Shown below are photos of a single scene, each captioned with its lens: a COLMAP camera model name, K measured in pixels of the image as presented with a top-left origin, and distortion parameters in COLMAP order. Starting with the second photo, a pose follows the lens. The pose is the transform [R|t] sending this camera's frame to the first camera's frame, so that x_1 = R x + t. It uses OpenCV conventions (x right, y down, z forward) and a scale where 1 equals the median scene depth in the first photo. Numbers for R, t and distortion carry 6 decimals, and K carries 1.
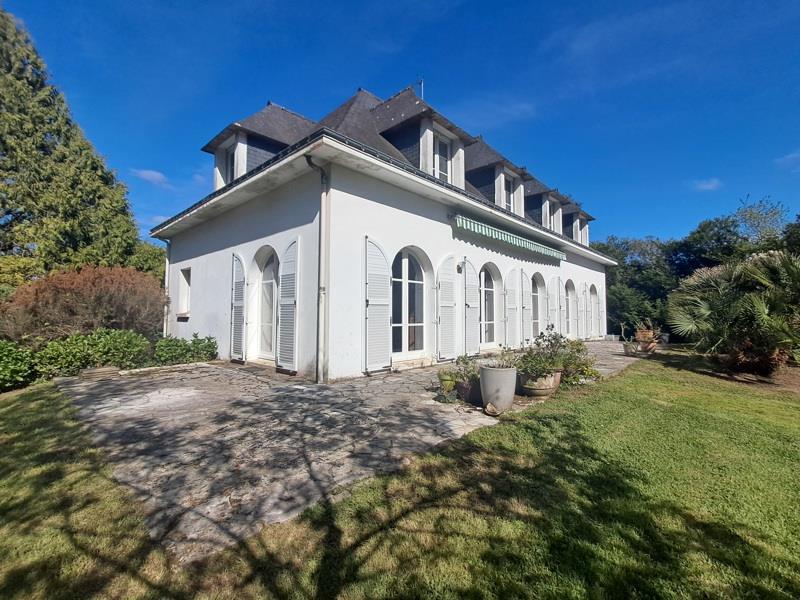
lens RADIAL K [[380.5, 0, 402.0], [0, 380.5, 298.9], [0, 0, 1]] dist [0.003643, 0.001623]
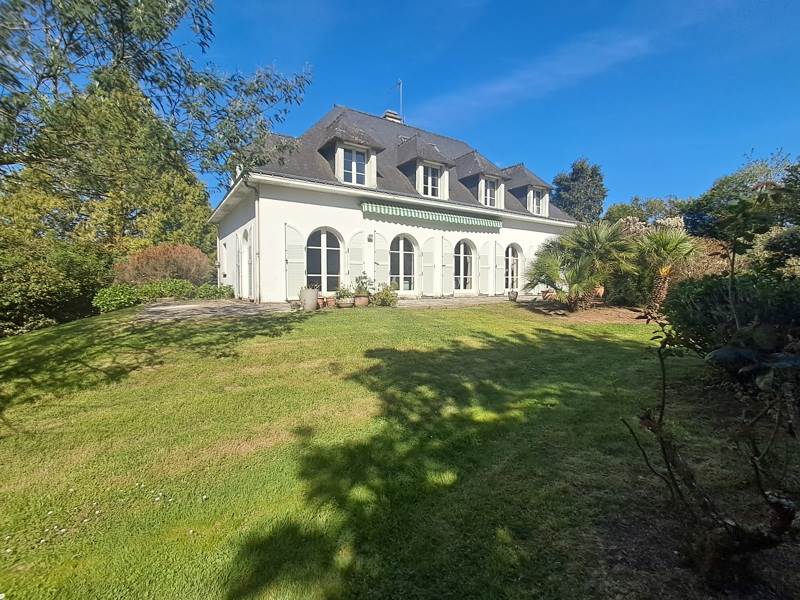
lens RADIAL K [[380.5, 0, 399.7], [0, 380.5, 300.4], [0, 0, 1]] dist [0.003643, 0.001623]
pose [[0.971405, 0.009575, -0.237236, 0.570816], [0.012075, 0.995901, 0.089641, 0.025563], [0.237122, -0.089942, 0.967307, -0.407769]]
